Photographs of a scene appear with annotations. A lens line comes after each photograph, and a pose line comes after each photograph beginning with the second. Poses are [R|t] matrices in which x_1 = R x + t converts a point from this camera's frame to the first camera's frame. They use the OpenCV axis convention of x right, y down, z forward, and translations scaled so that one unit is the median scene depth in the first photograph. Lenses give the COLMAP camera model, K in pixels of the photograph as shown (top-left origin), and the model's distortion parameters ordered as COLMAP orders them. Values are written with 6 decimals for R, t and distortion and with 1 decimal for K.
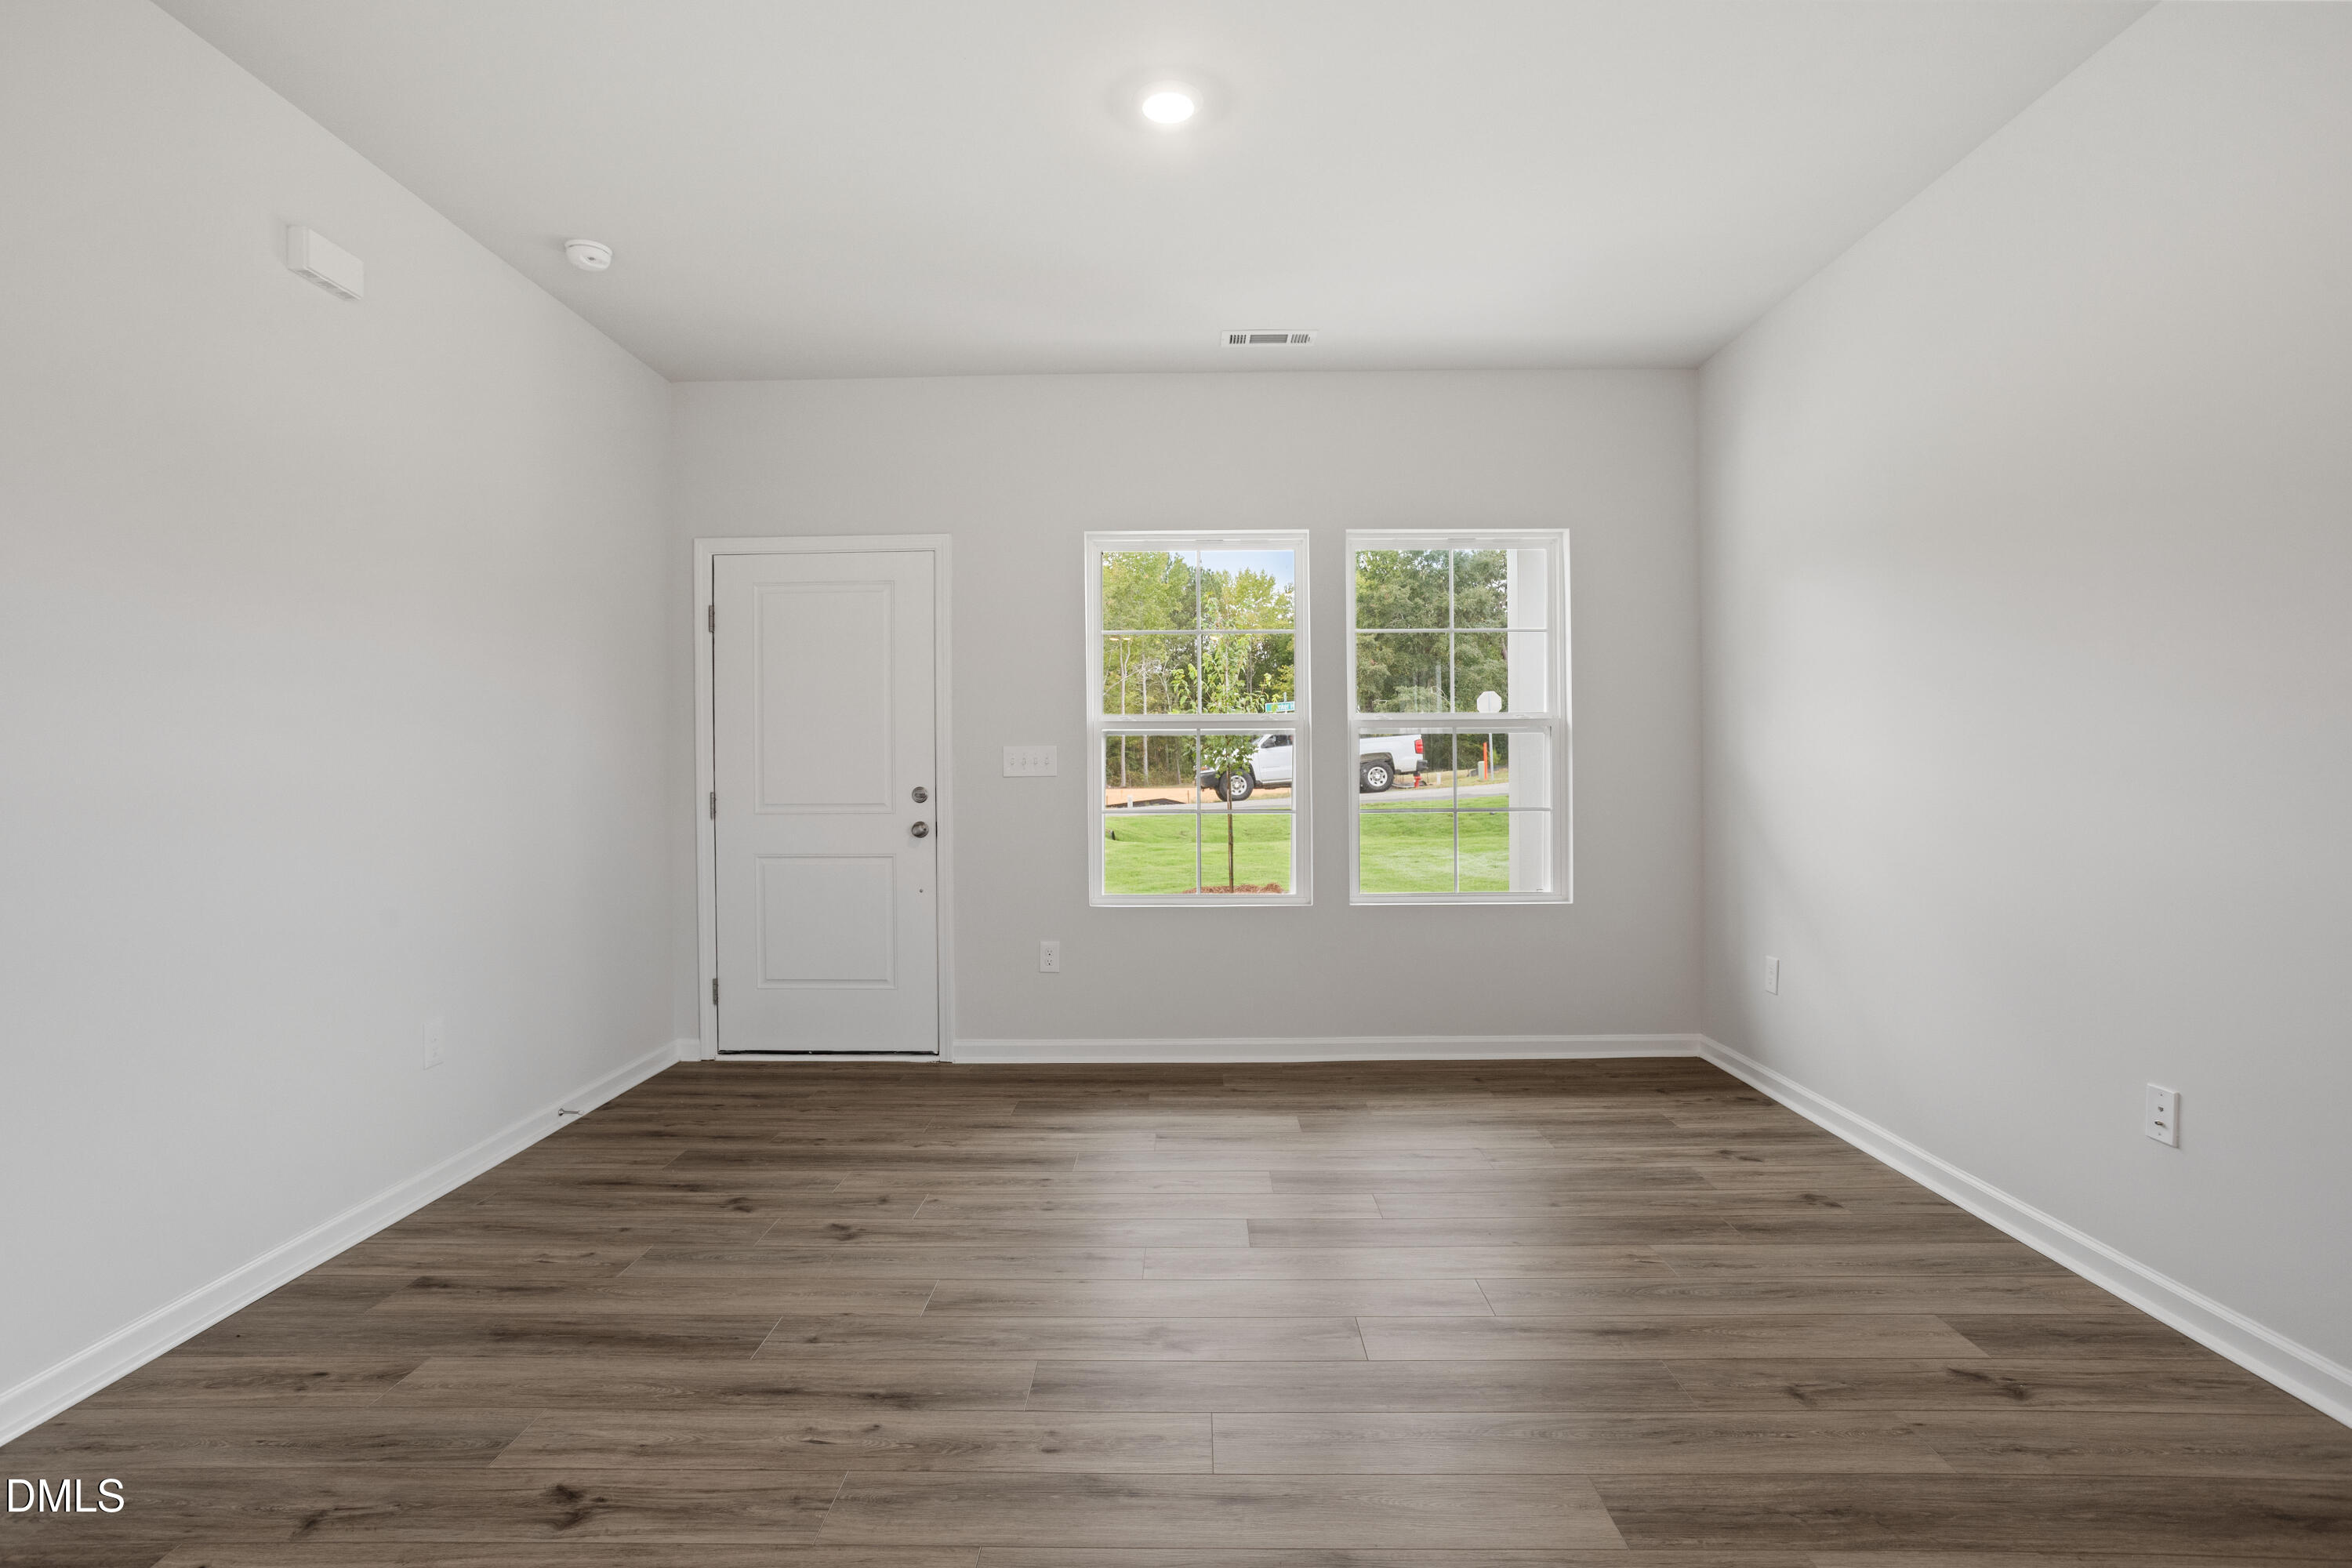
lens RADIAL K [[1143.2, 0, 1173.6], [0, 1143.2, 791.9], [0, 0, 1]] dist [-0.045058, 0.026827]
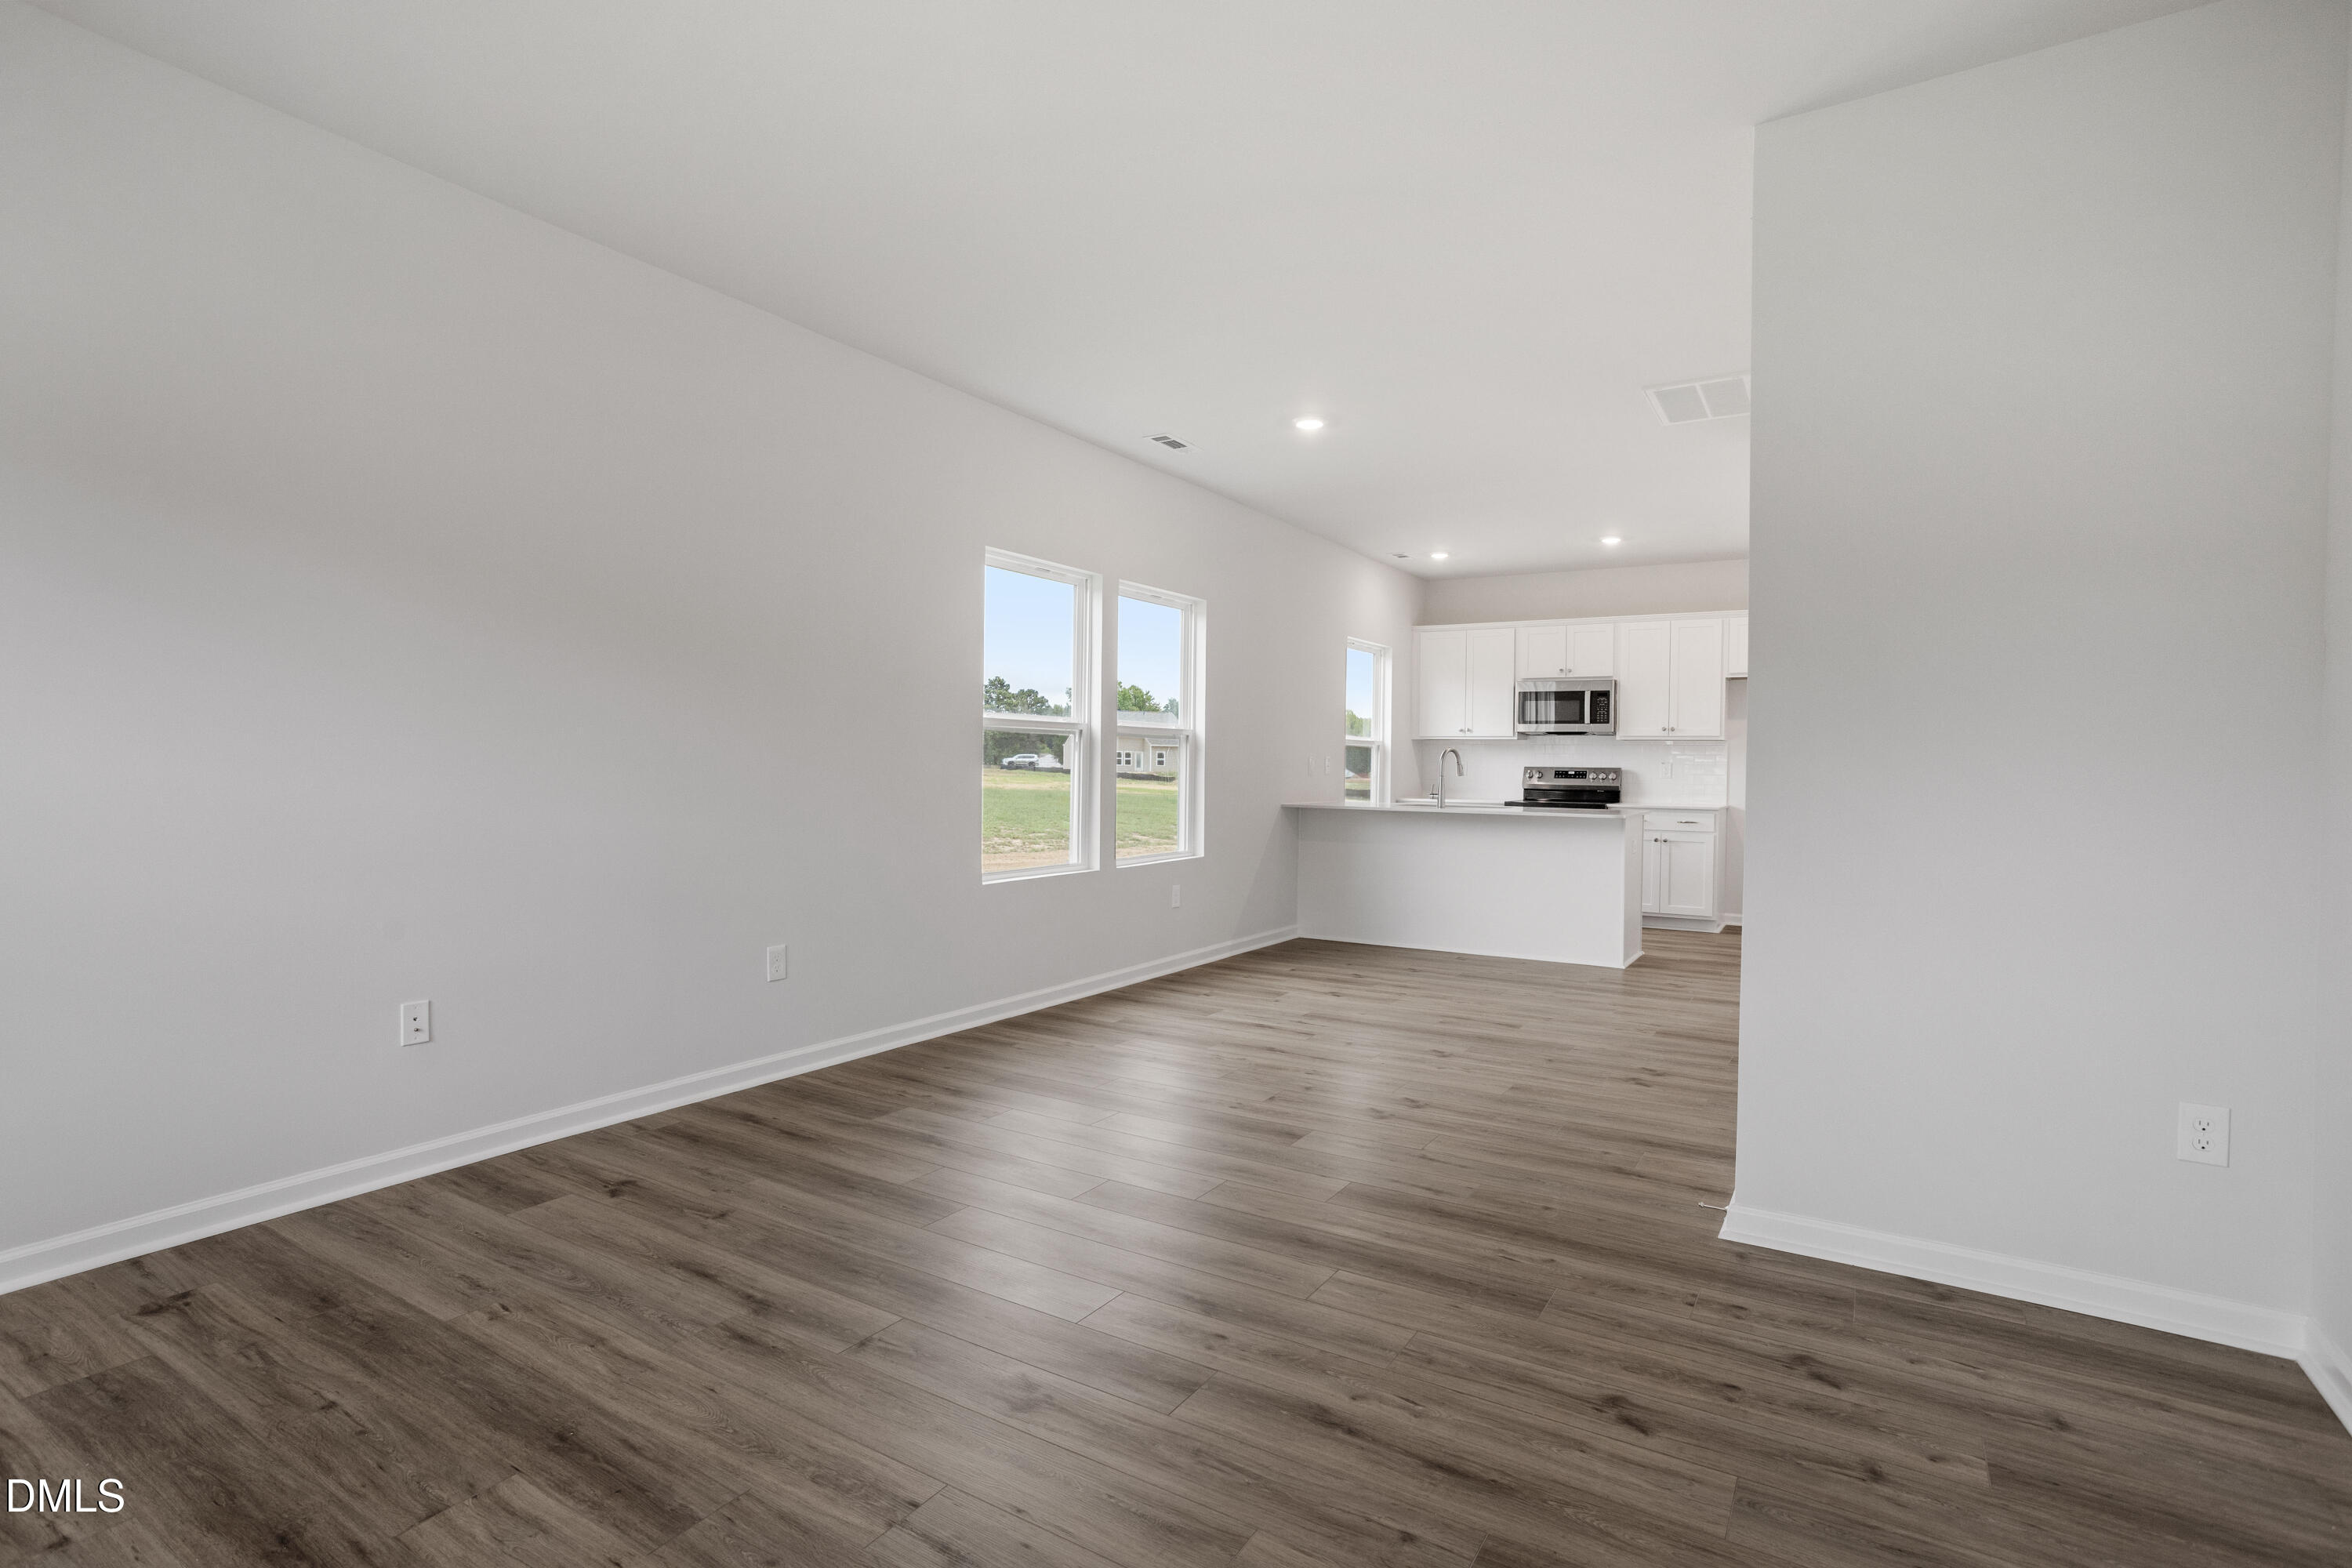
lens RADIAL K [[1143.2, 0, 1164.4], [0, 1143.2, 773.8], [0, 0, 1]] dist [-0.045058, 0.026827]
pose [[-0.854479, -0.006352, 0.519448, -0.373317], [0.005358, 0.999764, 0.021039, -0.018507], [-0.519459, 0.020761, -0.854243, 1.128926]]
